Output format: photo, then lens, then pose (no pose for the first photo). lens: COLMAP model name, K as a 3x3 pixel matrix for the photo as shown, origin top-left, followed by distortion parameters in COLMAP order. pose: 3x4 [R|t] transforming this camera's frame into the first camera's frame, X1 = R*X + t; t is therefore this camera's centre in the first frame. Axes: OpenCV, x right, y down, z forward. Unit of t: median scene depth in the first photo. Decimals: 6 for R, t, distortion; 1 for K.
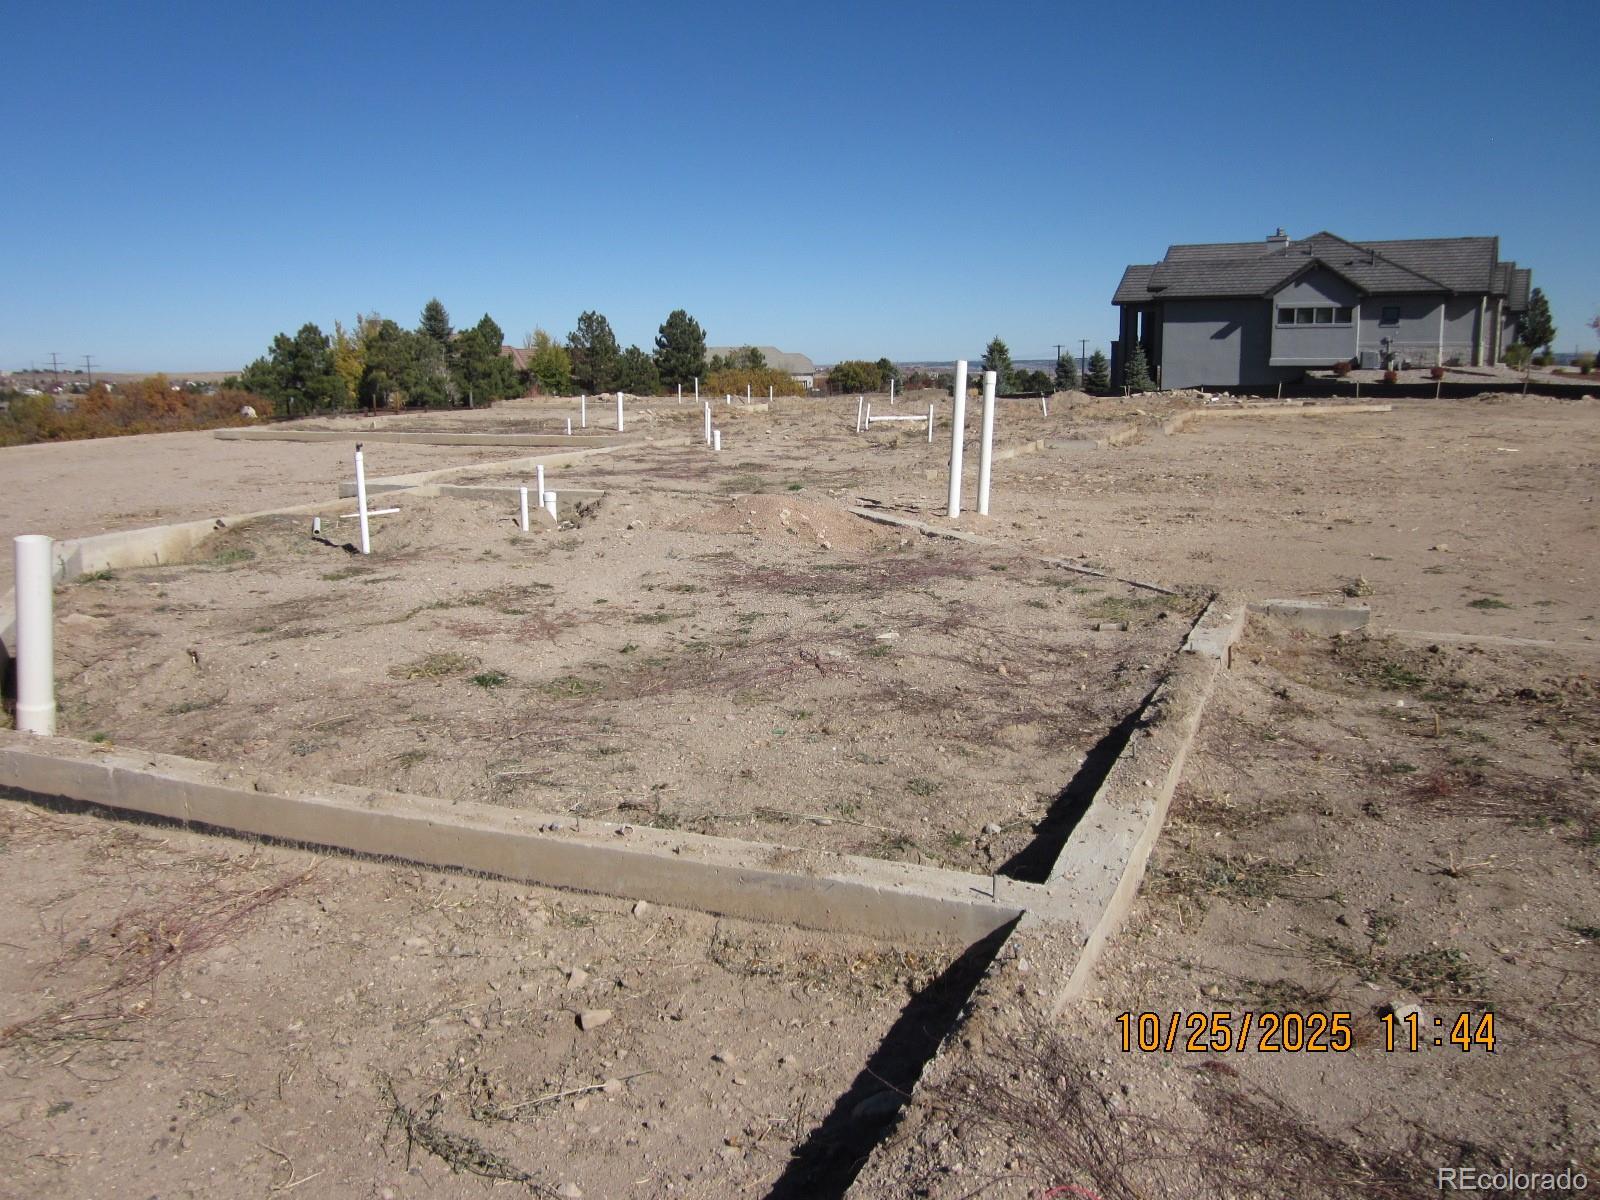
lens RADIAL K [[1330.0, 0, 797.5], [0, 1330.0, 603.3], [0, 0, 1]] dist [-0.039184, 0.012477]
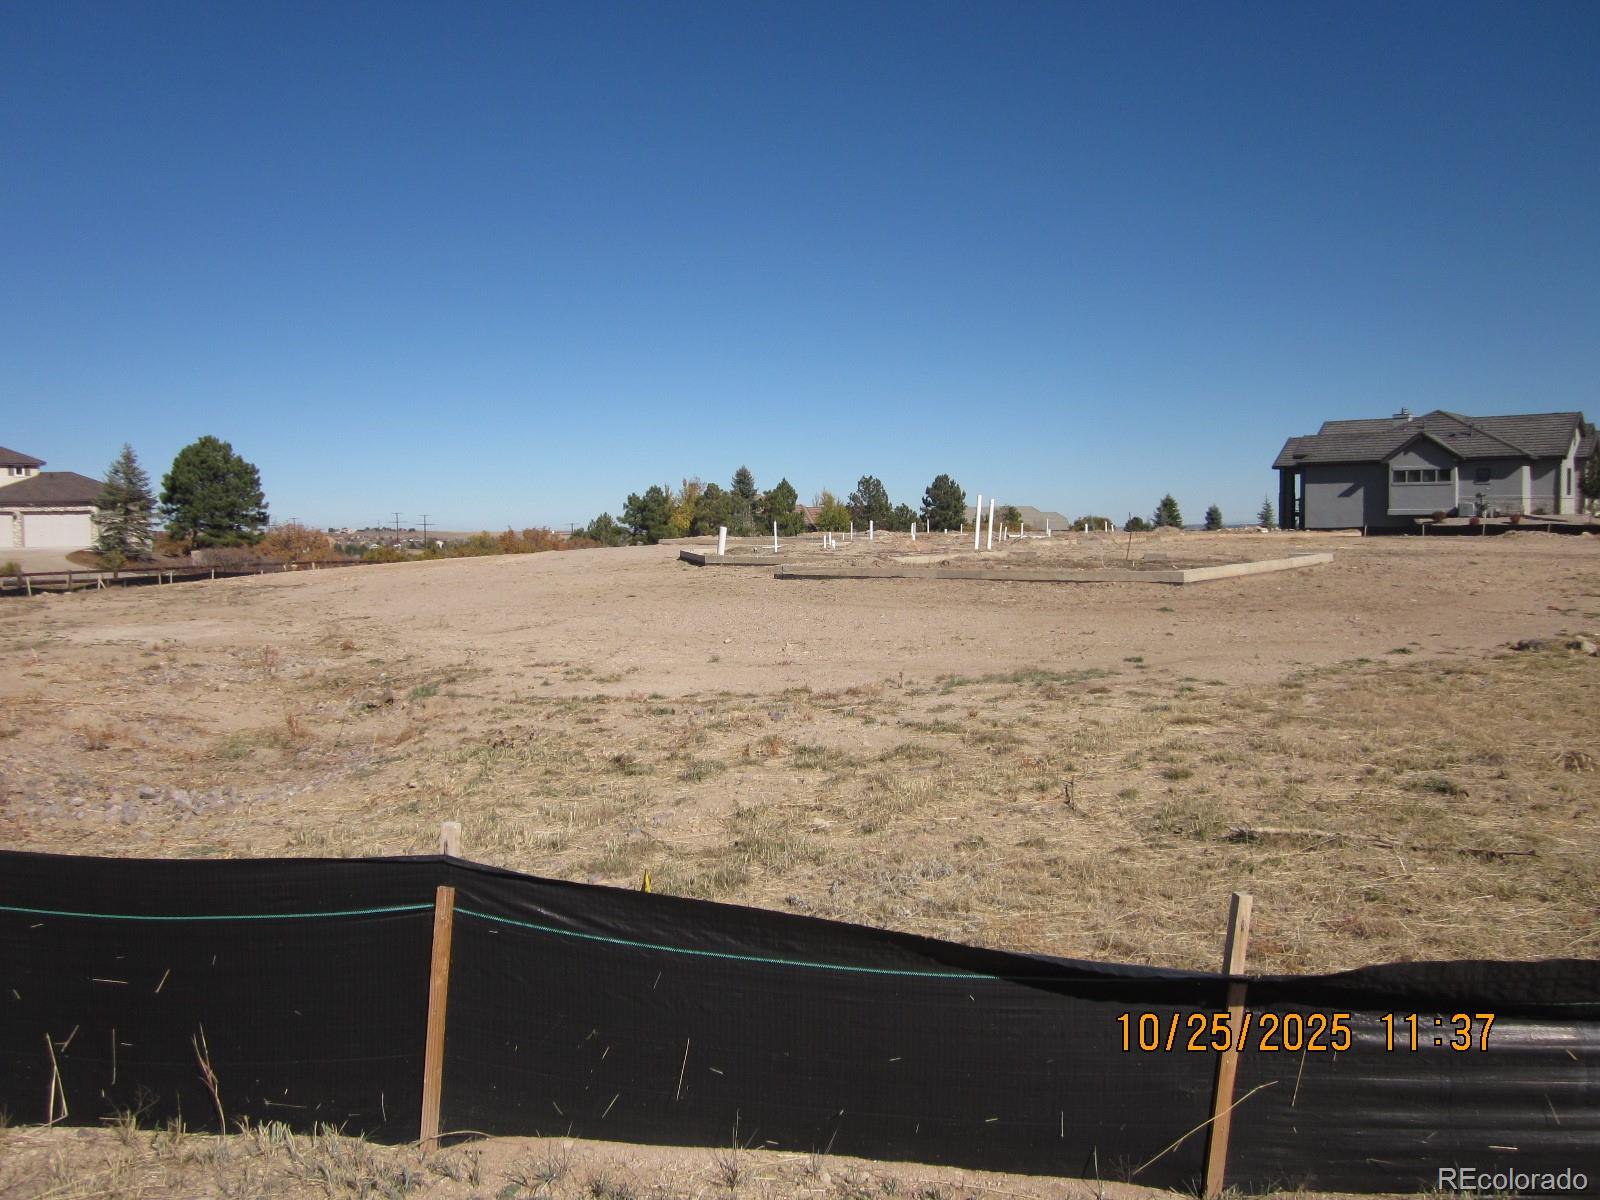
lens RADIAL K [[1330.0, 0, 798.4], [0, 1330.0, 596.1], [0, 0, 1]] dist [-0.039184, 0.012477]
pose [[0.978316, 0.012163, -0.206759, 0.044591], [-0.038041, 0.991843, -0.121653, 0.051090], [0.203593, 0.126880, 0.970799, -0.234307]]
